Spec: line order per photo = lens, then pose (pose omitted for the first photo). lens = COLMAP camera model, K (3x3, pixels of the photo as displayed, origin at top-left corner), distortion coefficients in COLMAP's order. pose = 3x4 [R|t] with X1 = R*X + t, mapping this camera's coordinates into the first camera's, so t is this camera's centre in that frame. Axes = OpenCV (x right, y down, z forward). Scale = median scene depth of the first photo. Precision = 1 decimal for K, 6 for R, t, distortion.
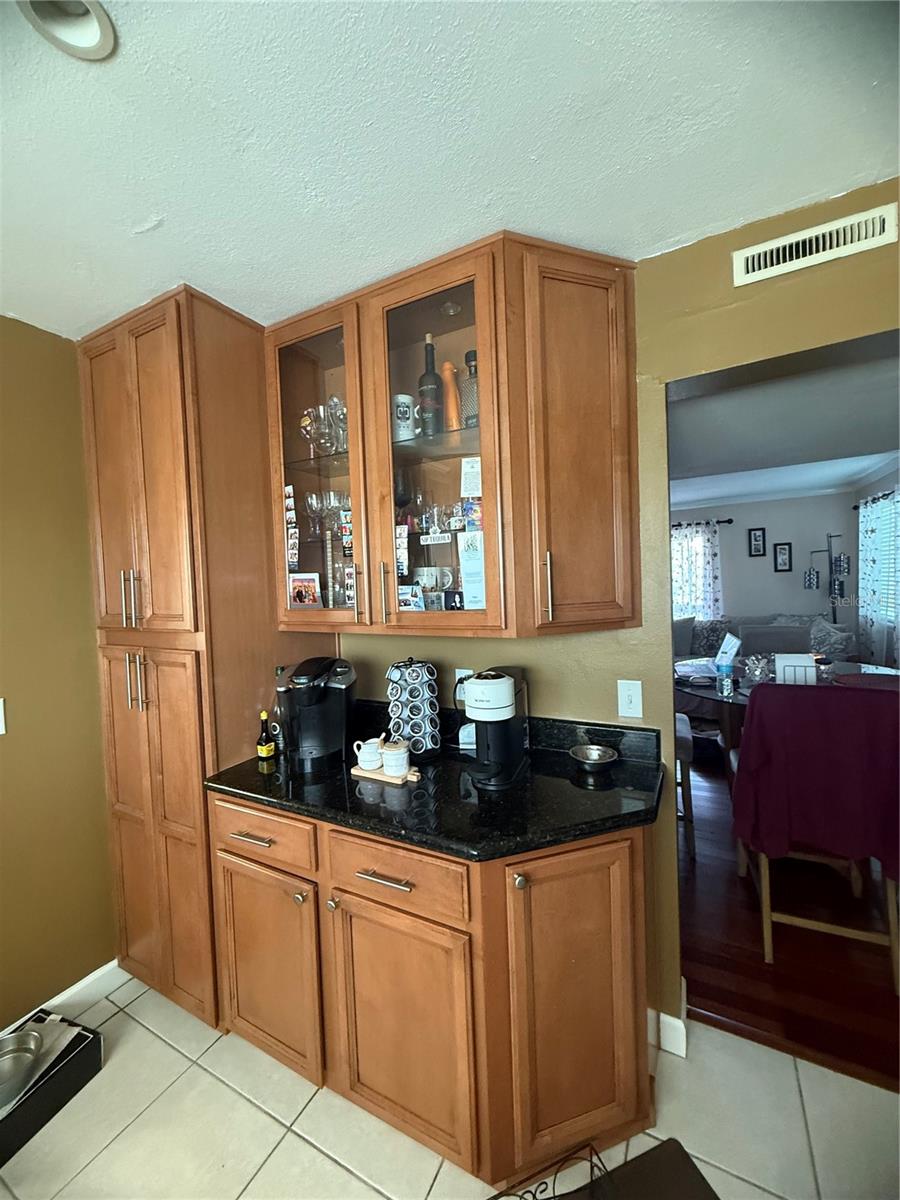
lens RADIAL K [[478.0, 0, 451.7], [0, 478.0, 595.5], [0, 0, 1]] dist [-0.000311, -0.000022]
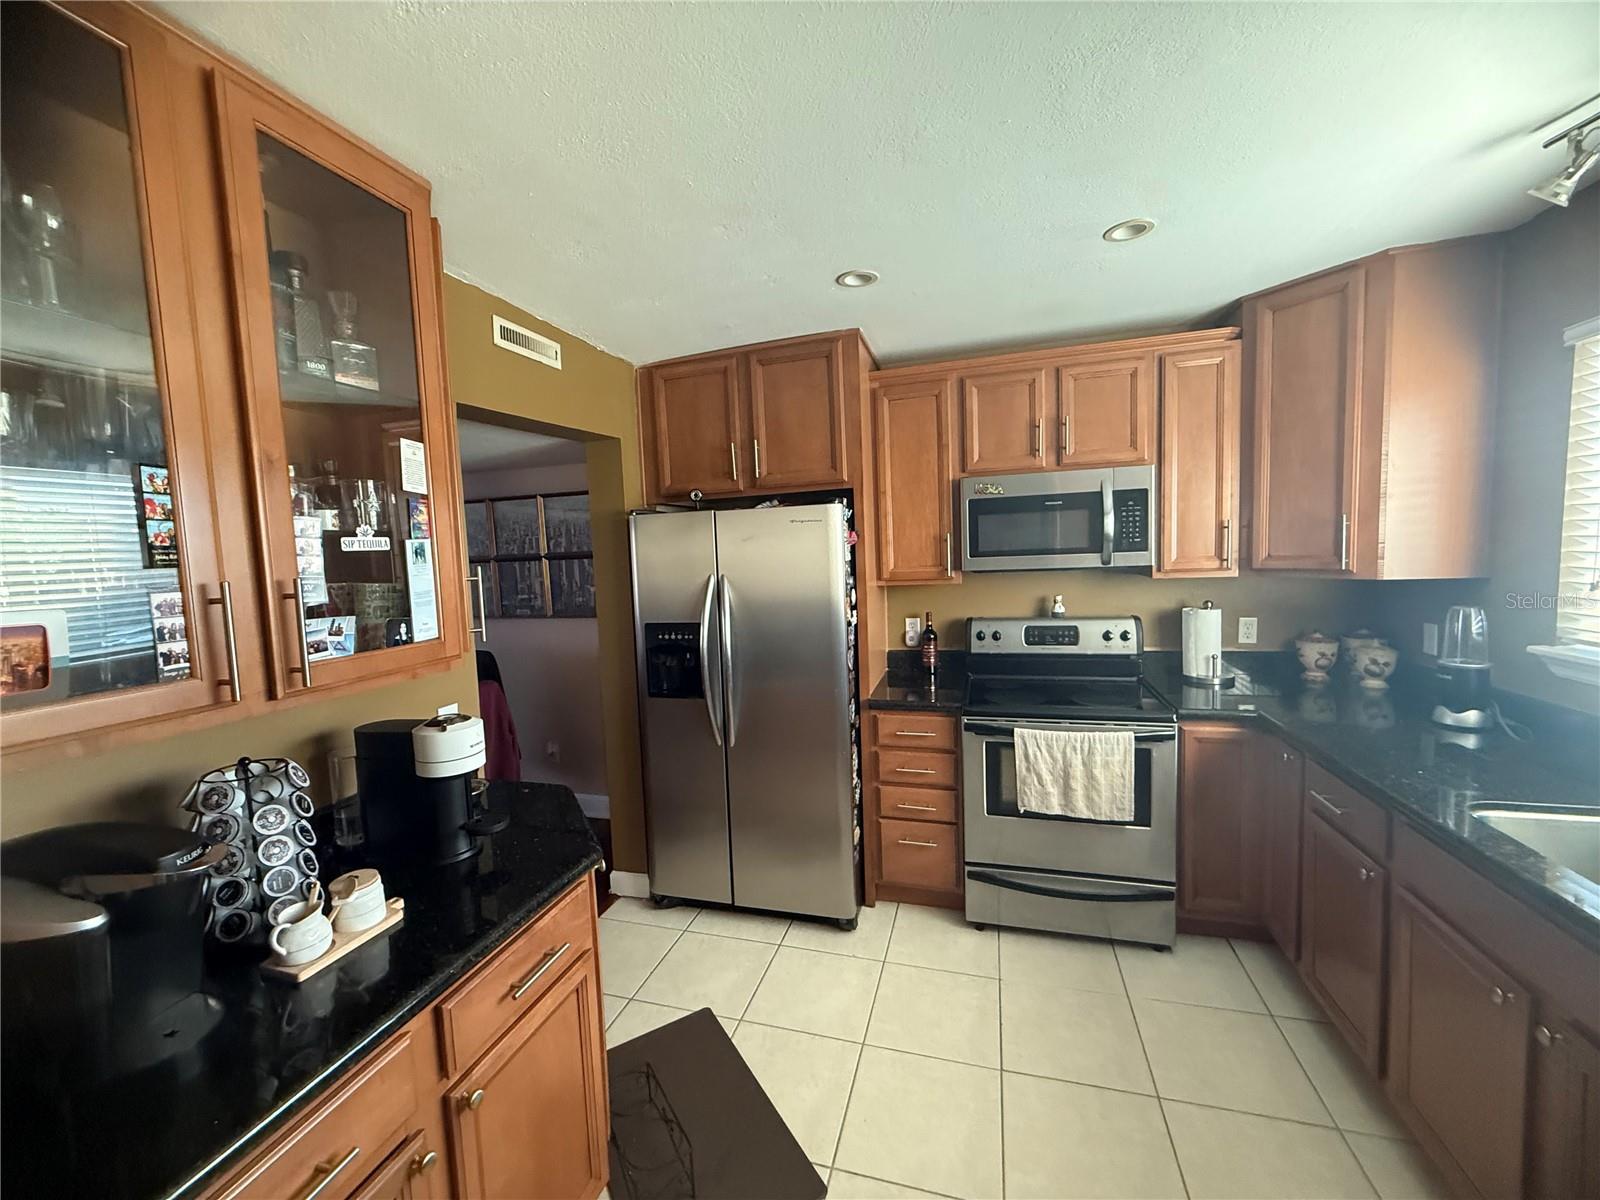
lens RADIAL K [[637.3, 0, 800.0], [0, 637.3, 598.5], [0, 0, 1]] dist [-0.000311, -0.000022]
pose [[-0.199319, -0.029701, 0.979485, -1.013993], [0.081458, 0.995579, 0.046765, -0.033846], [-0.976543, 0.089108, -0.196018, 0.580532]]
